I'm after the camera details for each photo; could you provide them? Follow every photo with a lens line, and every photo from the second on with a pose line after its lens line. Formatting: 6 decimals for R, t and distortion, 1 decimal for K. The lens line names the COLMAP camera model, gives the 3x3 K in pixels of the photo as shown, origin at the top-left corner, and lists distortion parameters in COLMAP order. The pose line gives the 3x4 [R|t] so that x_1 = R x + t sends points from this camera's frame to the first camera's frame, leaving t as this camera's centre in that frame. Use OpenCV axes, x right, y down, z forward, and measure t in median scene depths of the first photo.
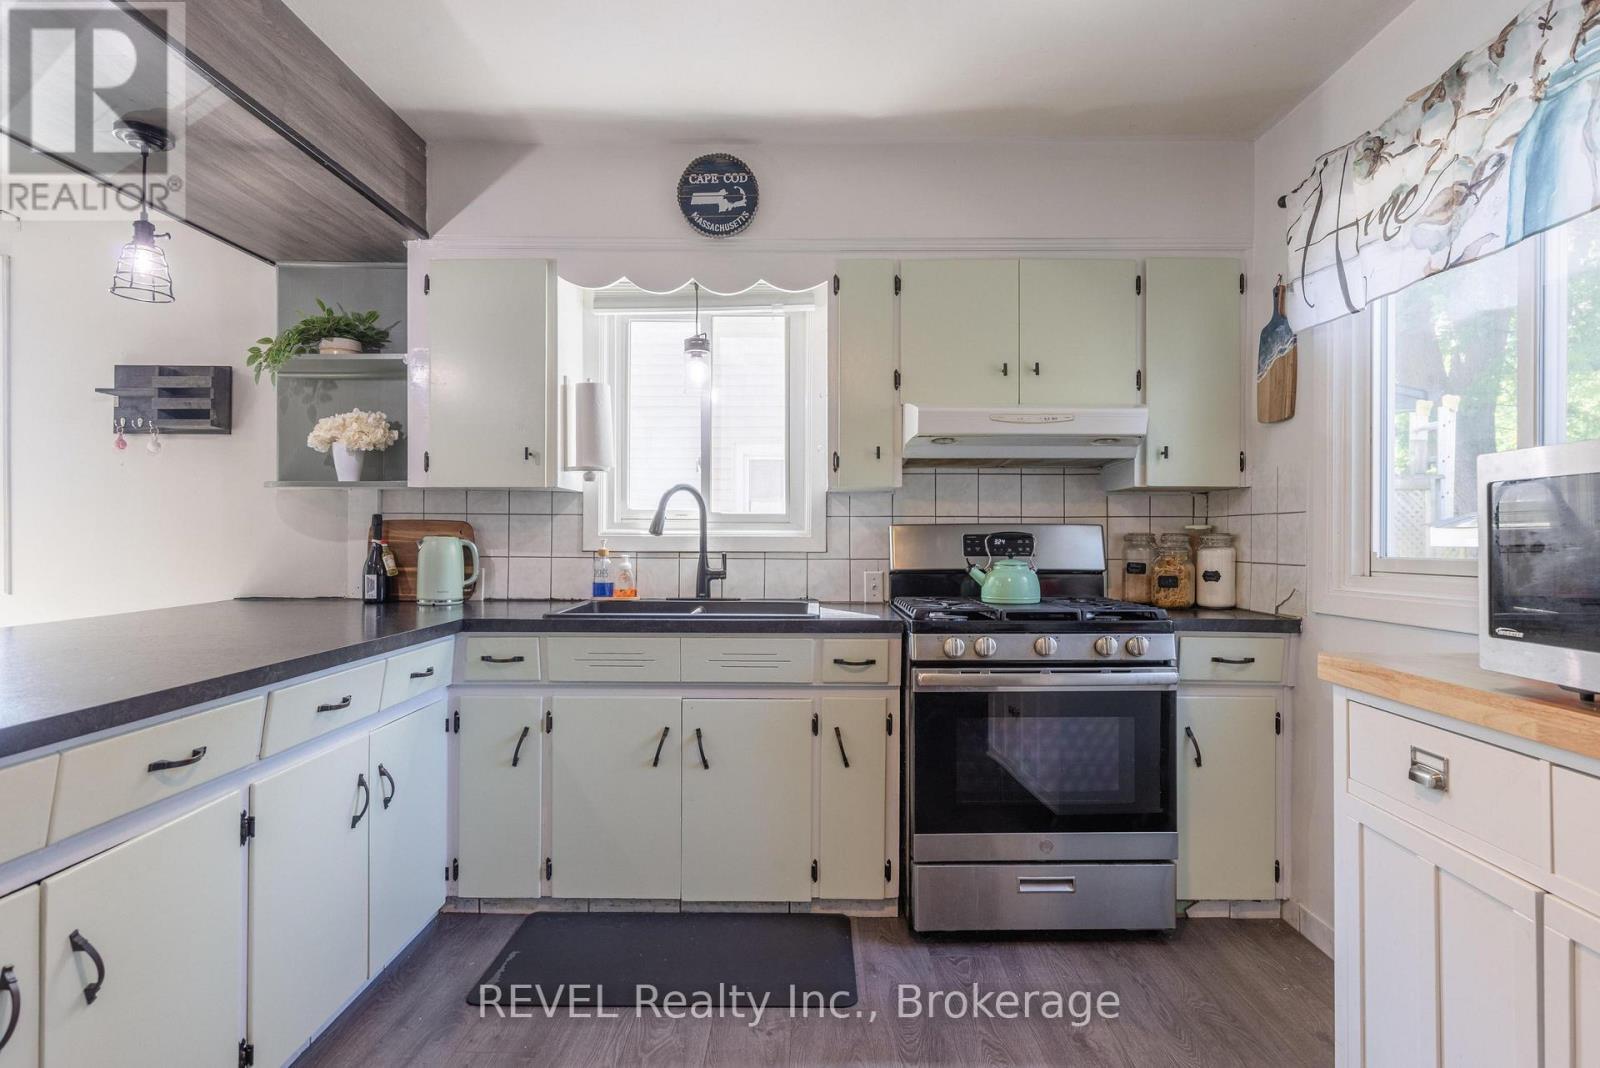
lens RADIAL K [[853.8, 0, 801.9], [0, 853.8, 530.7], [0, 0, 1]] dist [0.007321, 0.002075]
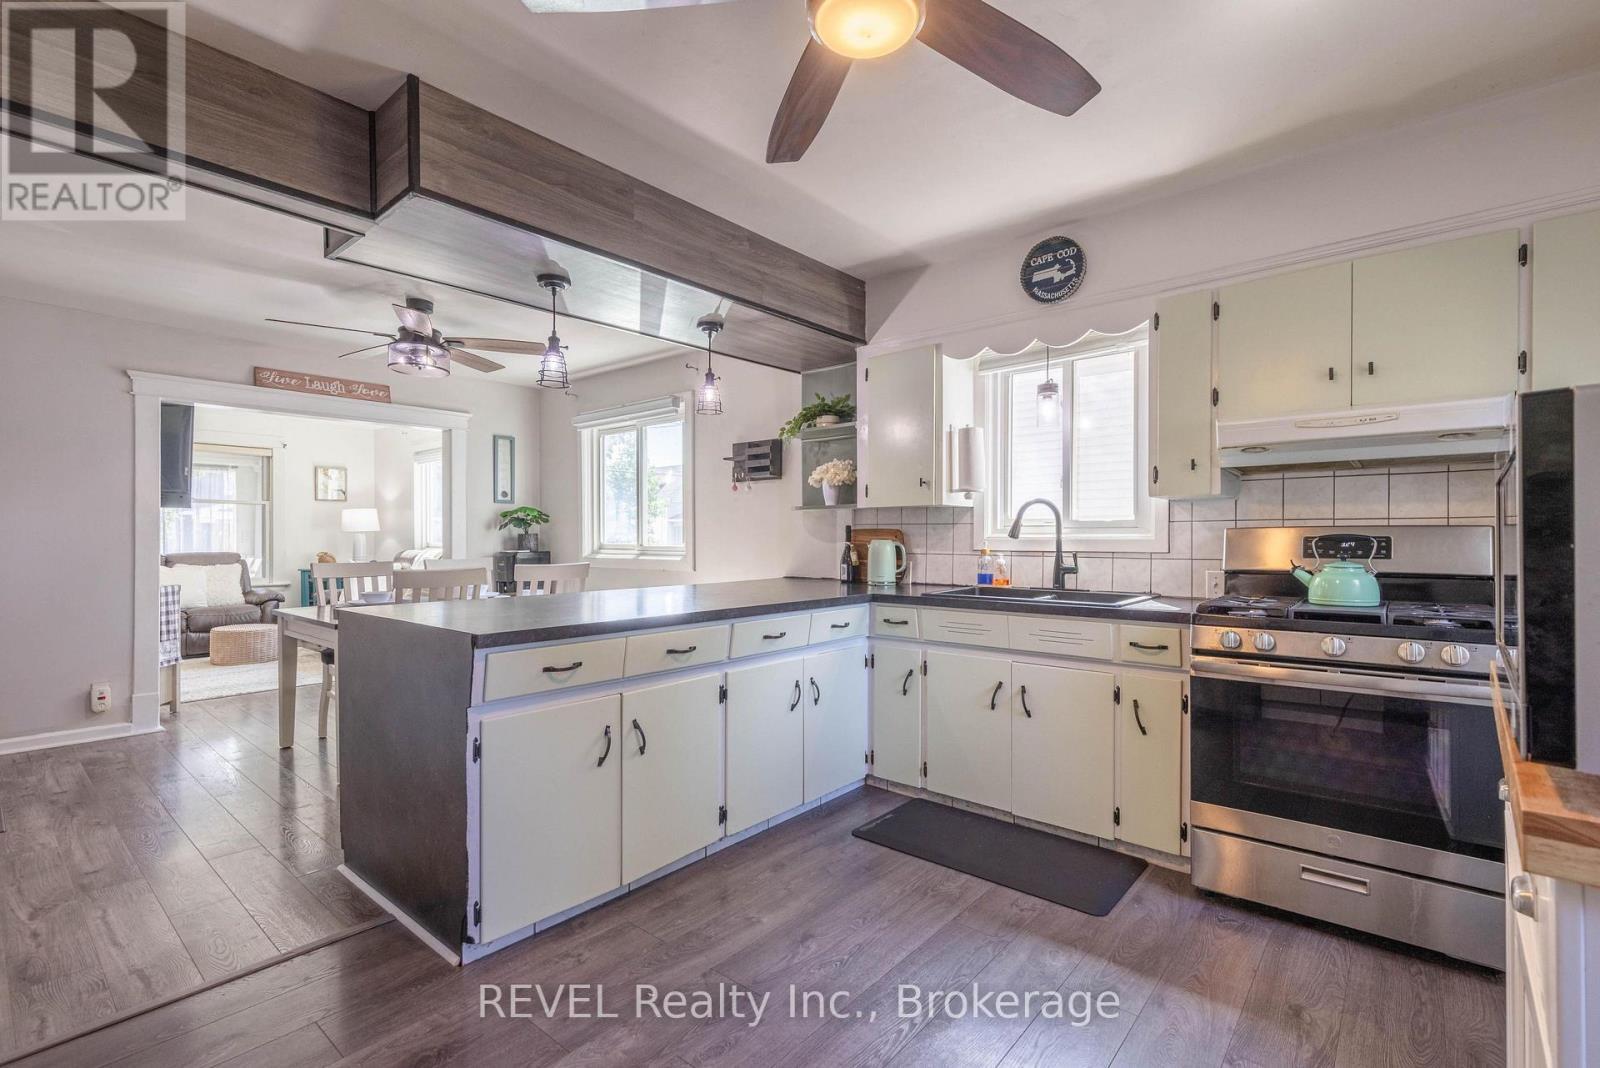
lens RADIAL K [[719.0, 0, 798.8], [0, 719.0, 535.6], [0, 0, 1]] dist [0.007387, -0.000784]
pose [[0.763429, -0.005365, -0.645870, 0.303301], [0.006489, 0.999979, -0.000636, -0.000455], [0.645860, -0.003705, 0.763447, -0.059962]]
